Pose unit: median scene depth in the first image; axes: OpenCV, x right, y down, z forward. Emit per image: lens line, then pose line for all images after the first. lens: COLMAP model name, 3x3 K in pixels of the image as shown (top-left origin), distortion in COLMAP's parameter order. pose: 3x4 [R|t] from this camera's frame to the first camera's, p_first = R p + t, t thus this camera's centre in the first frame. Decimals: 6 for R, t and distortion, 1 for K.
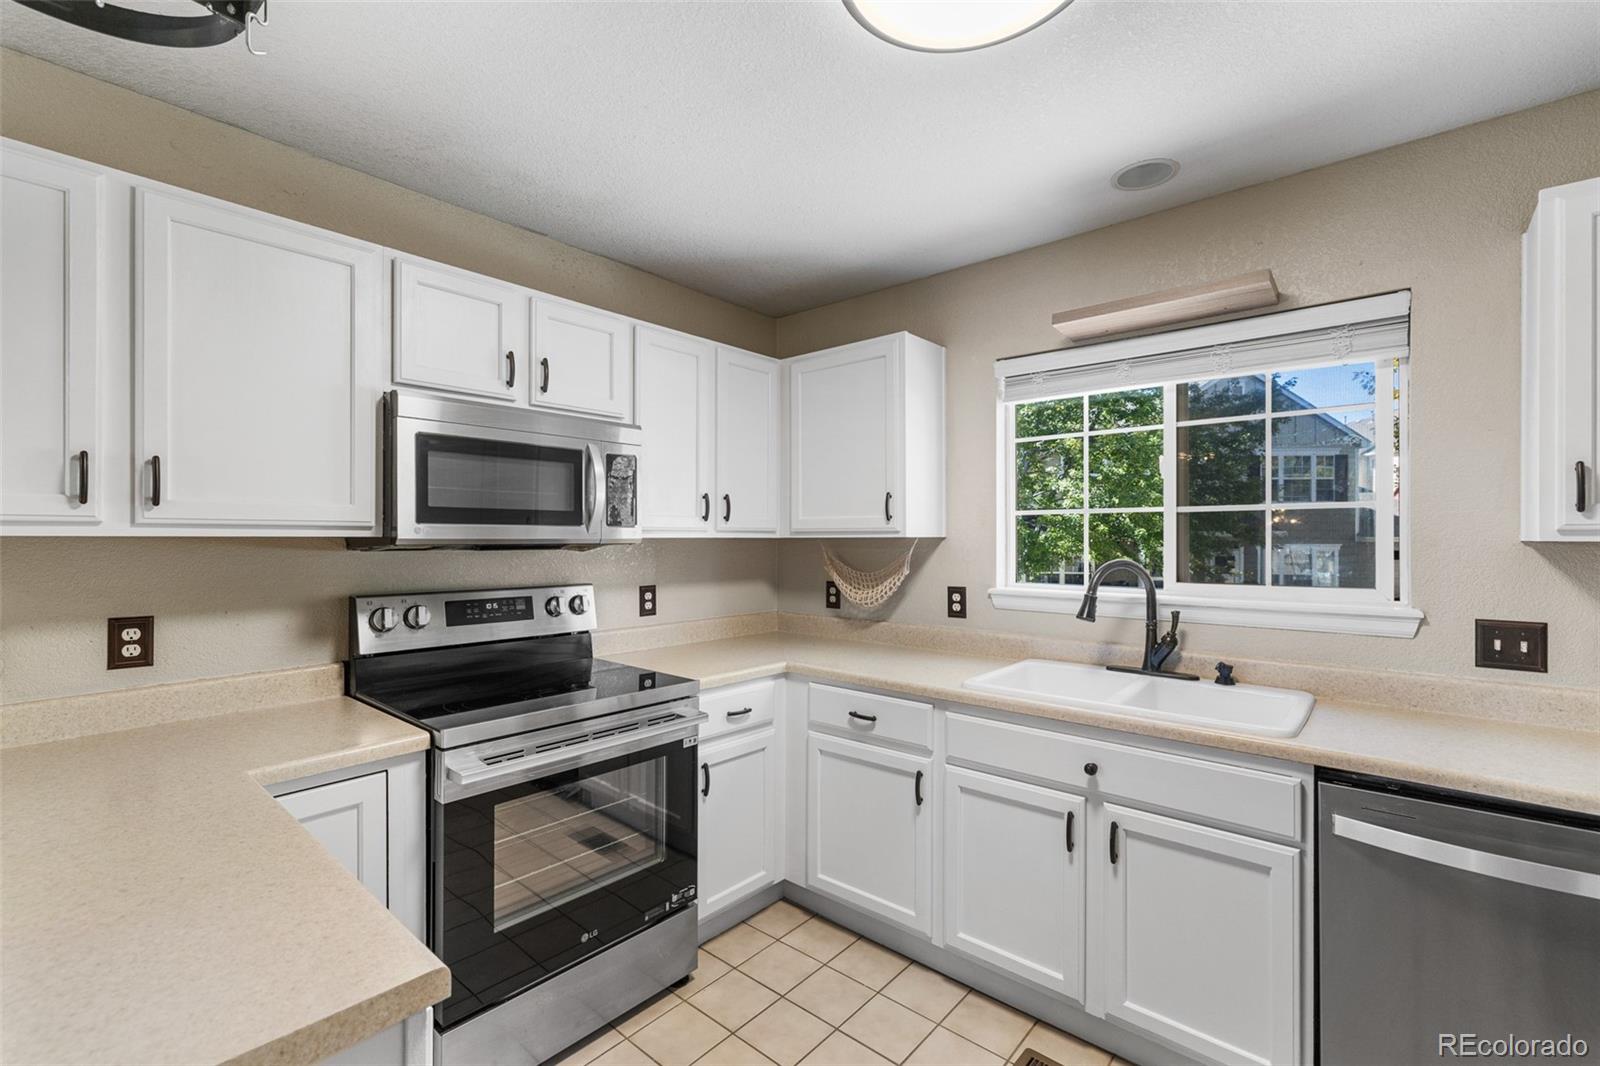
lens RADIAL K [[702.4, 0, 794.0], [0, 702.4, 537.1], [0, 0, 1]] dist [0.001198, -0.000212]
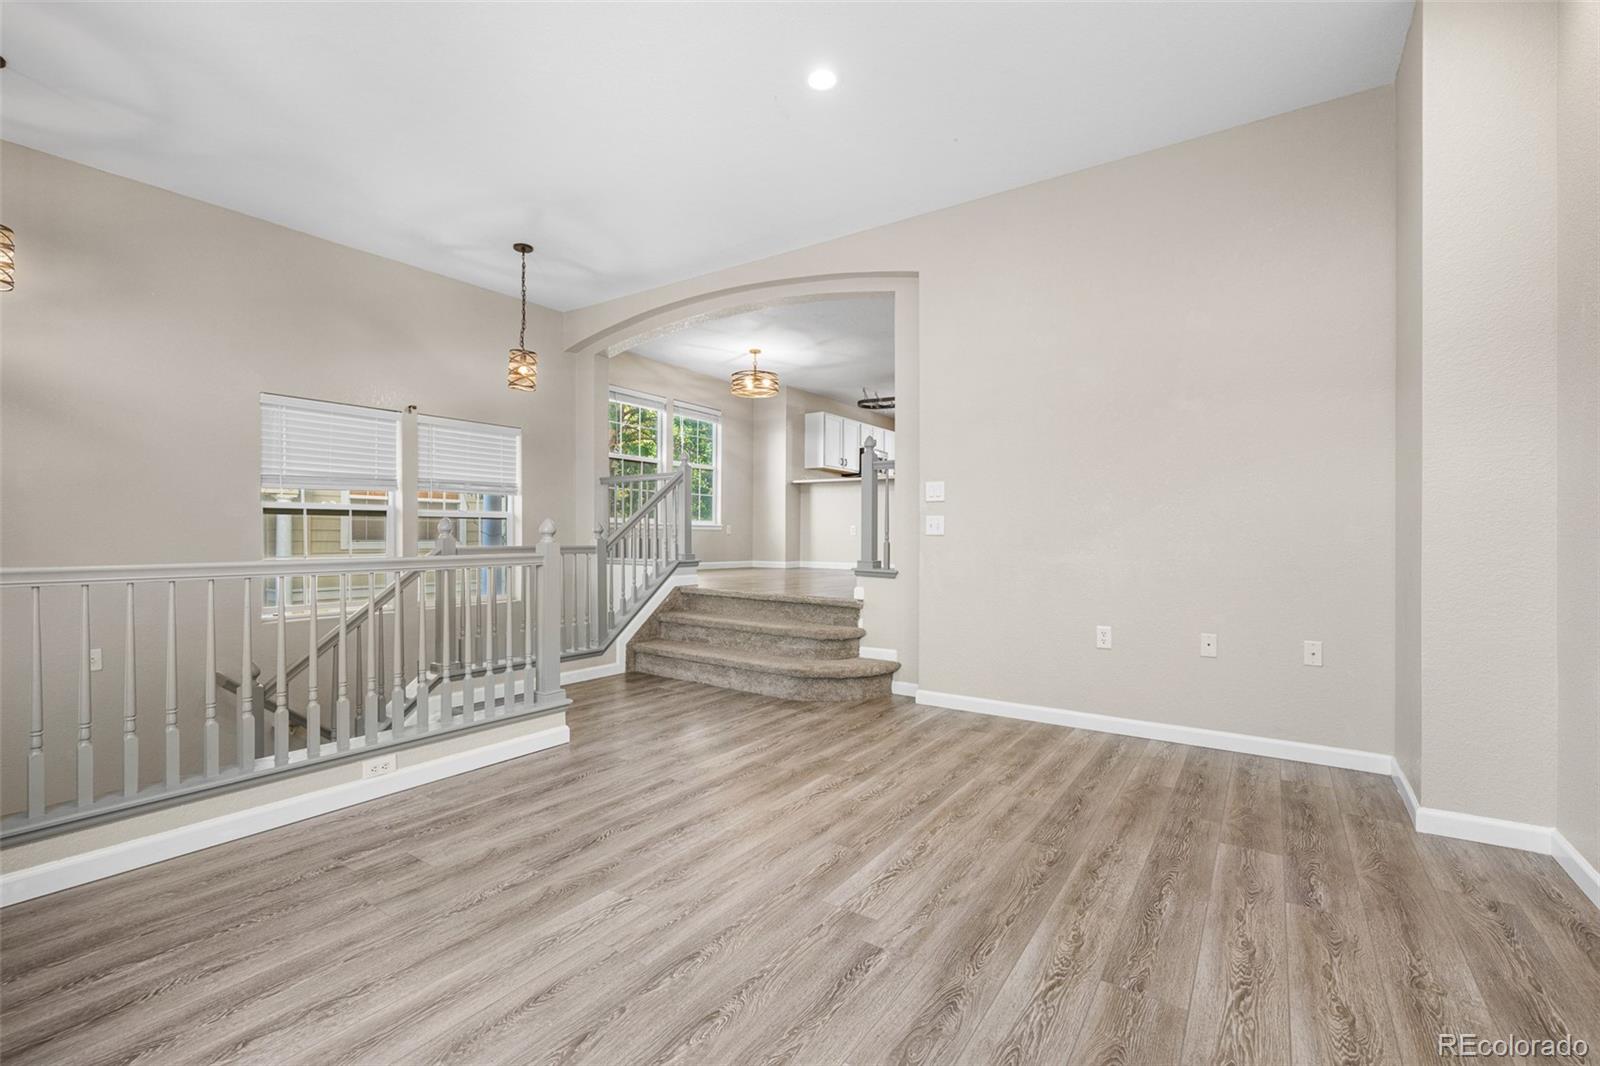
lens RADIAL K [[702.4, 0, 791.2], [0, 702.4, 534.6], [0, 0, 1]] dist [0.001198, -0.000212]
pose [[0.994659, 0.004577, 0.103117, -1.368163], [-0.004527, 0.999989, -0.000716, 0.402281], [-0.103119, 0.000245, 0.994669, -3.670227]]
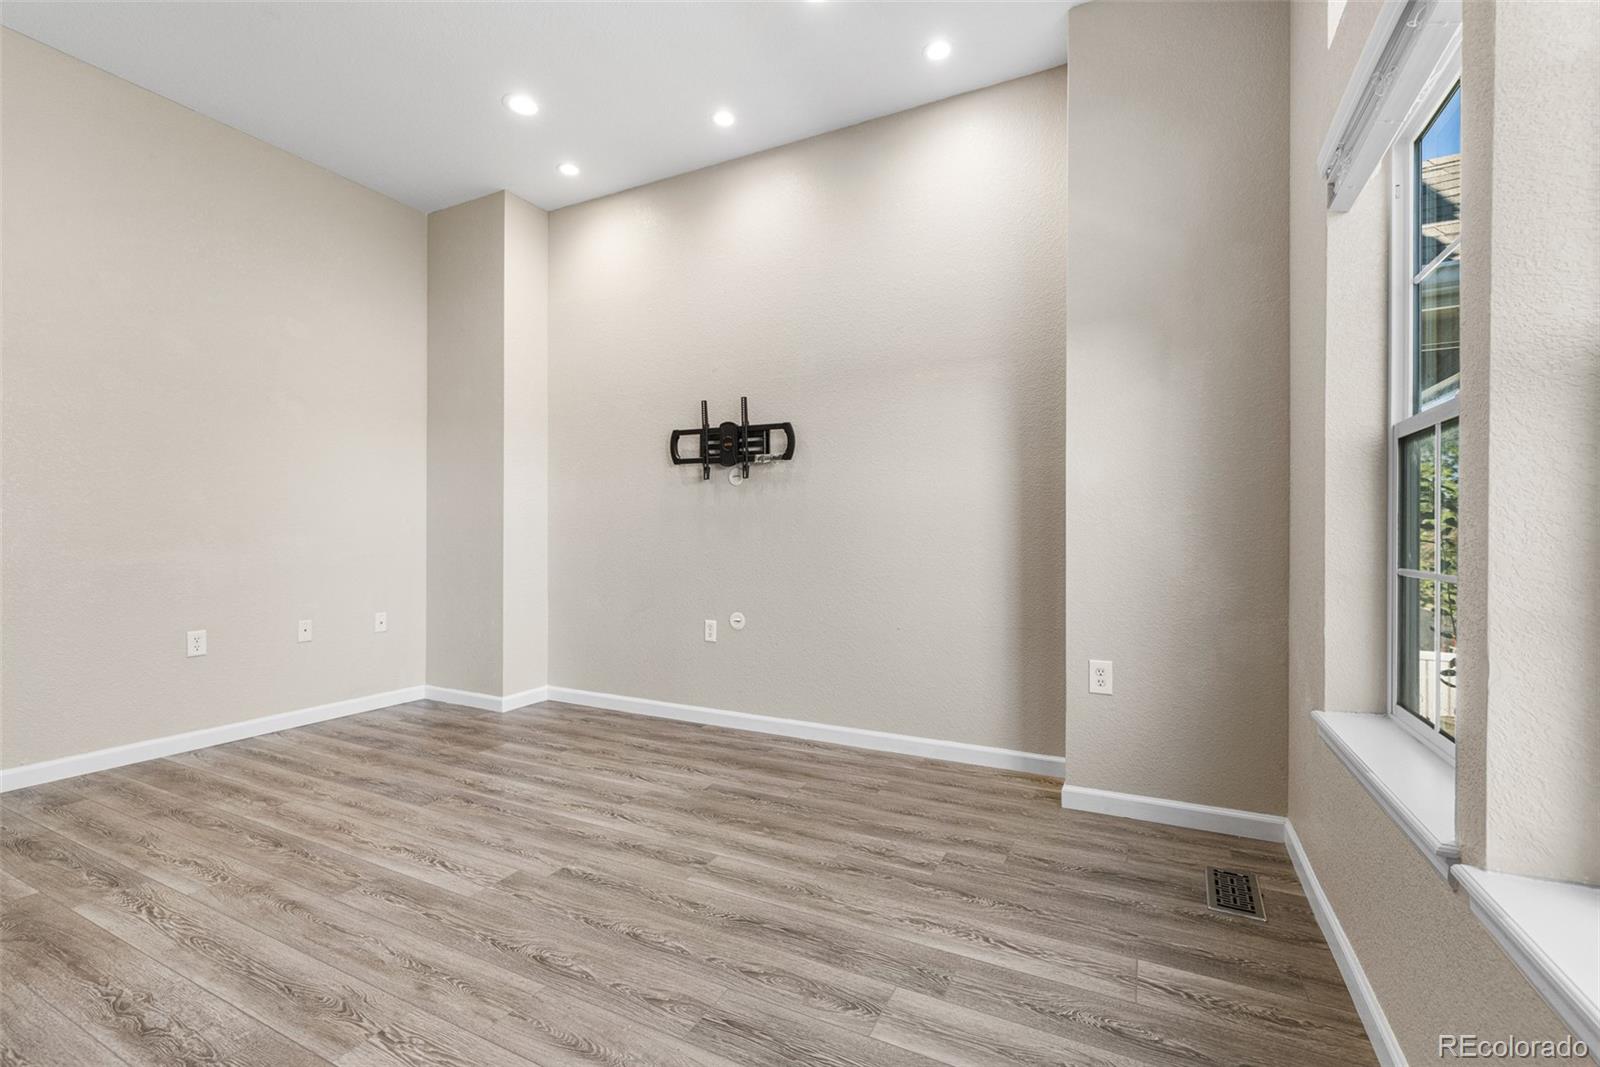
lens RADIAL K [[702.4, 0, 800.5], [0, 702.4, 537.3], [0, 0, 1]] dist [0.001198, -0.000212]
pose [[-0.242985, -0.004425, 0.970020, -2.197304], [-0.005238, 0.999981, 0.003250, 0.403886], [-0.970016, -0.004291, -0.243003, -2.981743]]
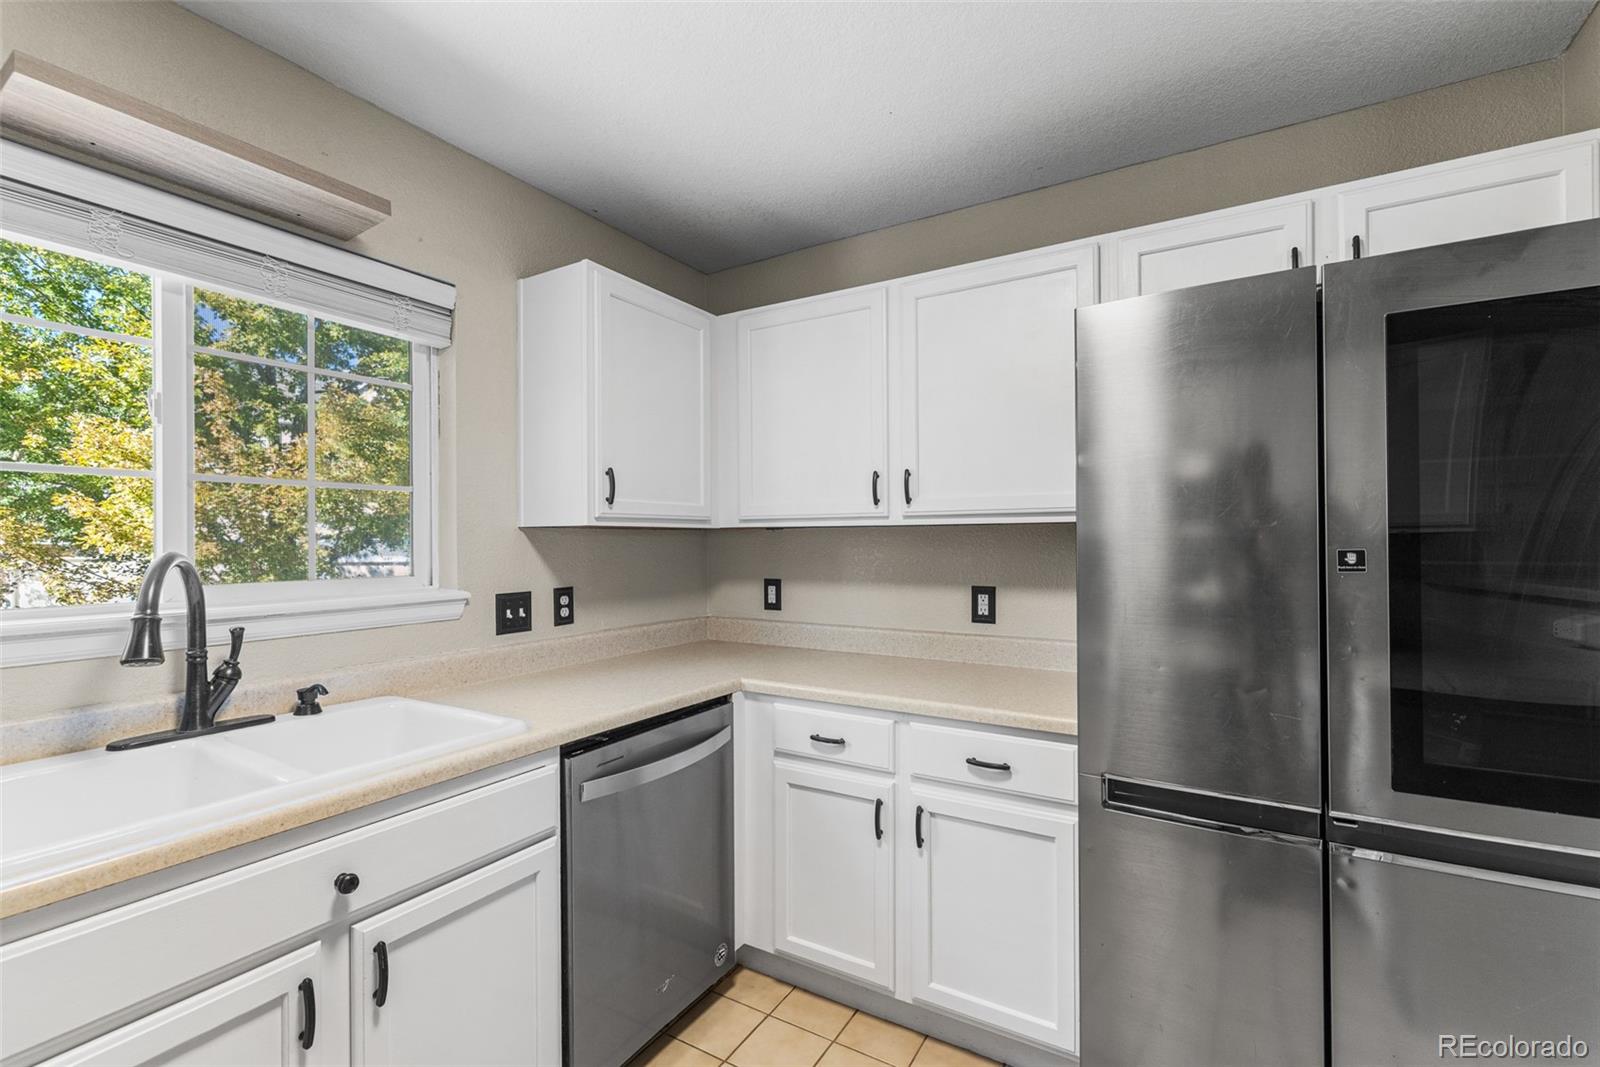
lens RADIAL K [[702.4, 0, 793.1], [0, 702.4, 538.9], [0, 0, 1]] dist [0.001198, -0.000212]
pose [[-0.167216, 0.001194, 0.985920, -0.201291], [0.005610, 0.999984, -0.000260, 0.022626], [-0.985904, 0.005487, -0.167220, 0.565469]]
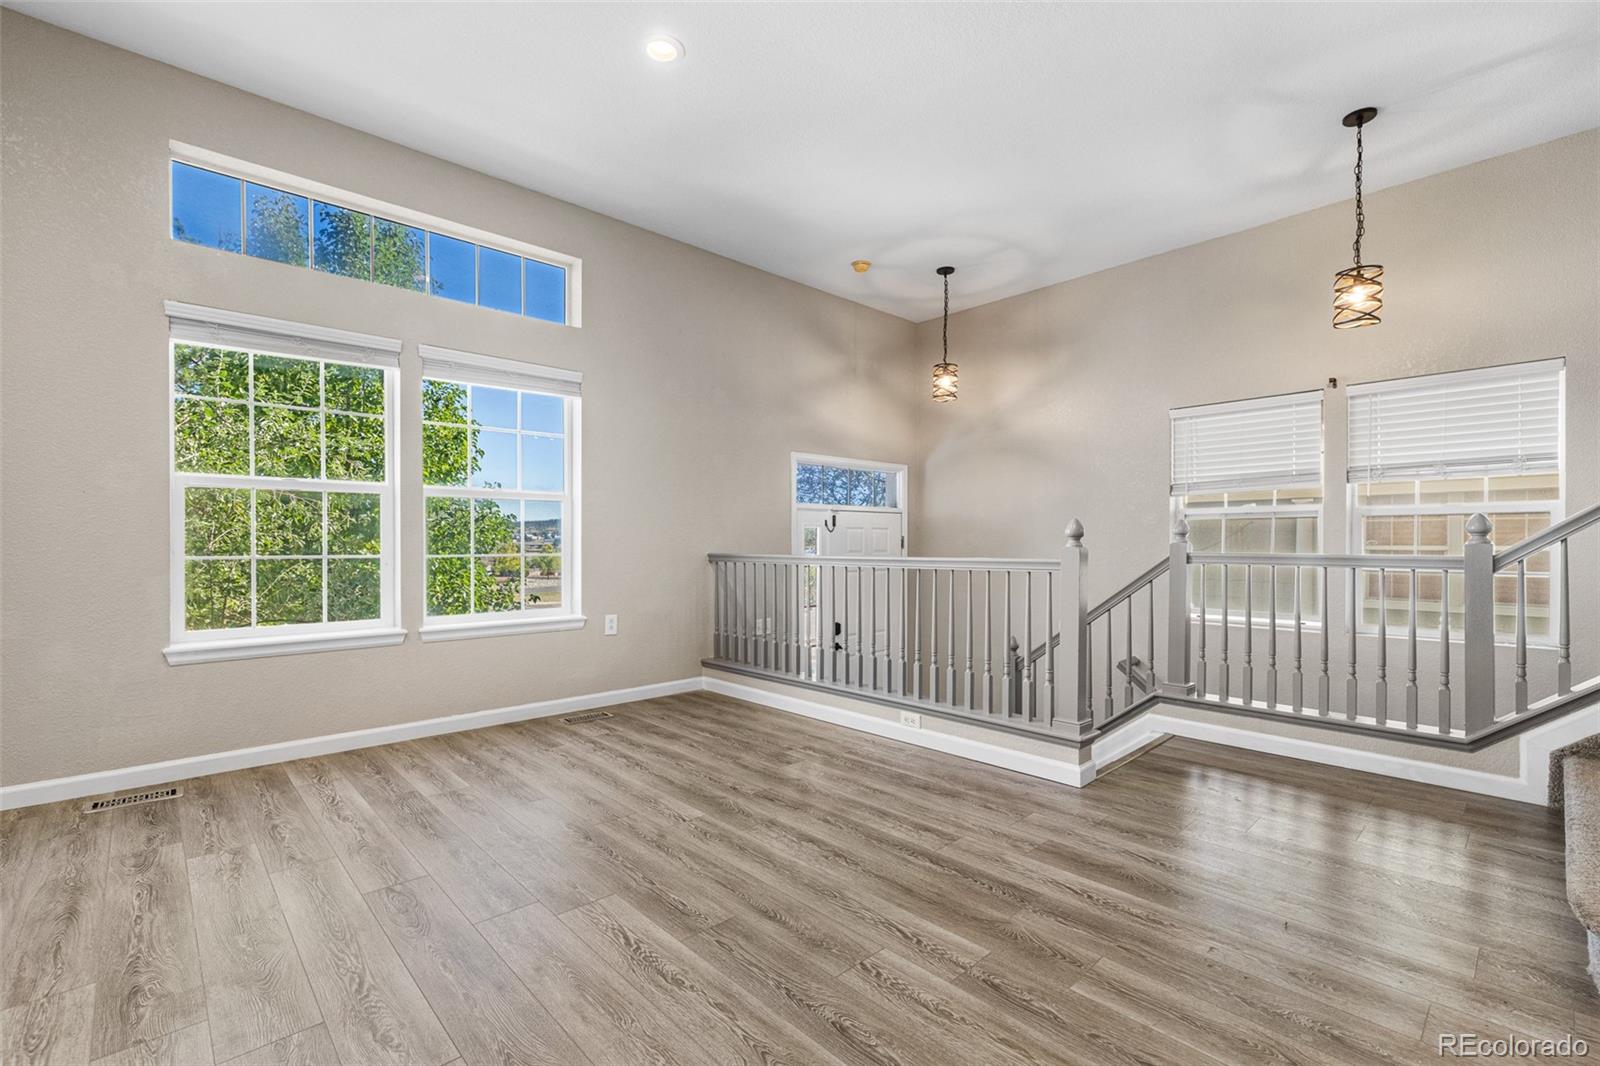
lens RADIAL K [[702.4, 0, 789.1], [0, 702.4, 545.0], [0, 0, 1]] dist [0.001198, -0.000212]
pose [[-0.118739, 0.007047, -0.992901, -0.367797], [0.001358, 0.999975, 0.006935, 0.407871], [0.992925, -0.000525, -0.118745, -2.462096]]
